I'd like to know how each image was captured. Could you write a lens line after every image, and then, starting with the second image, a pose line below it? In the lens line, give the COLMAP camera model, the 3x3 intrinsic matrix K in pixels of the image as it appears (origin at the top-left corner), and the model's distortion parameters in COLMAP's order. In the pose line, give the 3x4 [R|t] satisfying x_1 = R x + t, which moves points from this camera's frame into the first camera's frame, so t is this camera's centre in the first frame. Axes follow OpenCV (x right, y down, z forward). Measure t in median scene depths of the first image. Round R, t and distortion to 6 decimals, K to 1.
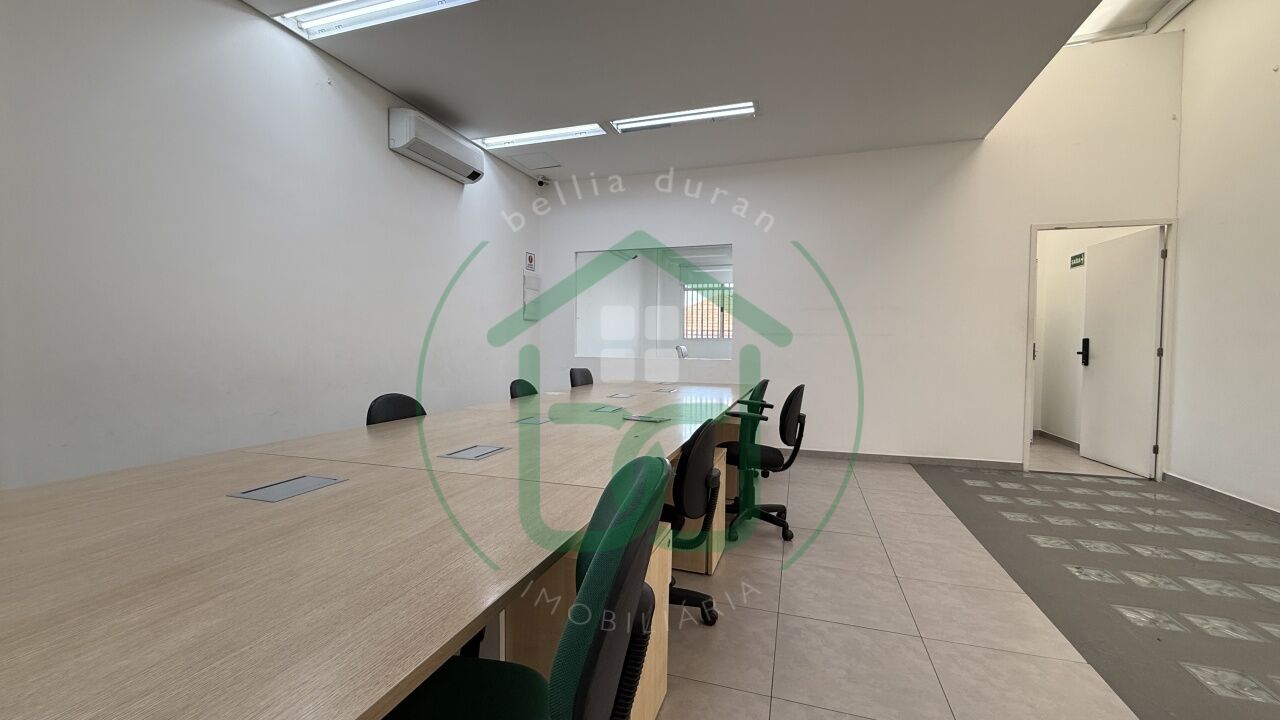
lens RADIAL K [[510.9, 0, 637.1], [0, 510.9, 359.1], [0, 0, 1]] dist [0.000160, 0.000179]
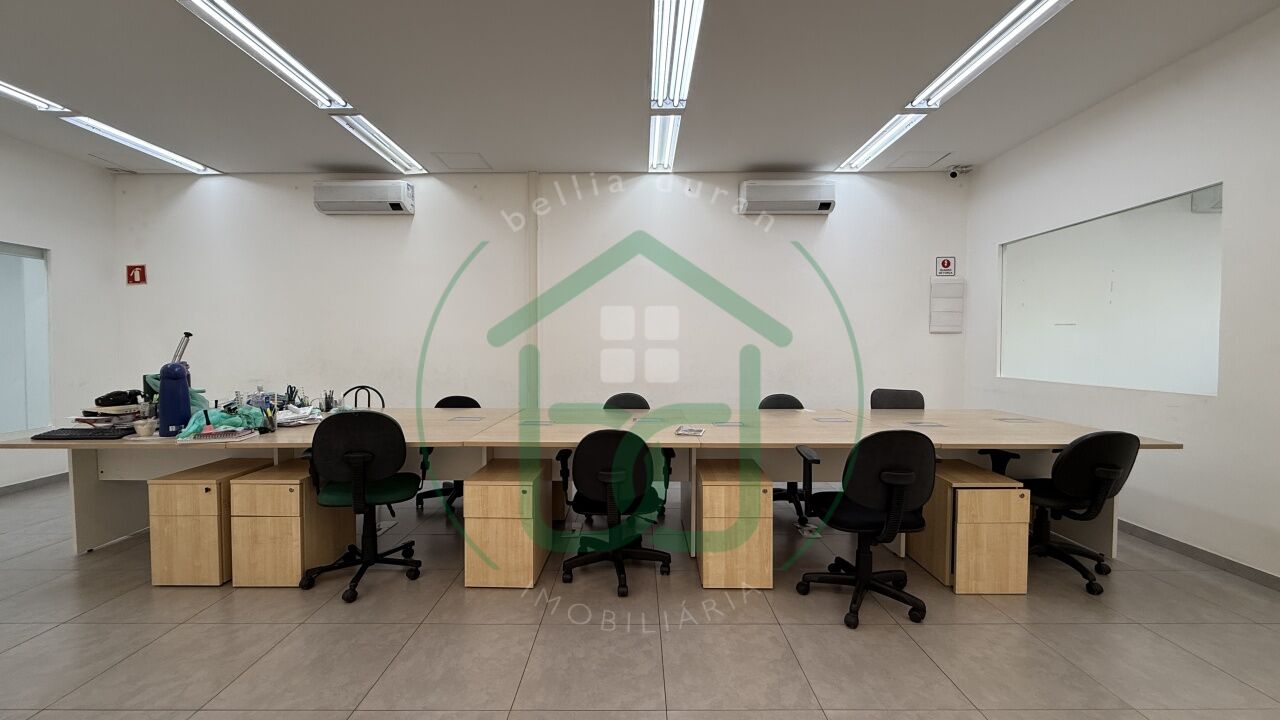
lens RADIAL K [[510.9, 0, 637.1], [0, 510.9, 359.1], [0, 0, 1]] dist [0.000160, 0.000179]
pose [[0.304731, 0.017959, -0.952269, 0.602953], [-0.027438, 0.999573, 0.010070, -0.032137], [0.952043, 0.023060, 0.305093, 0.291990]]
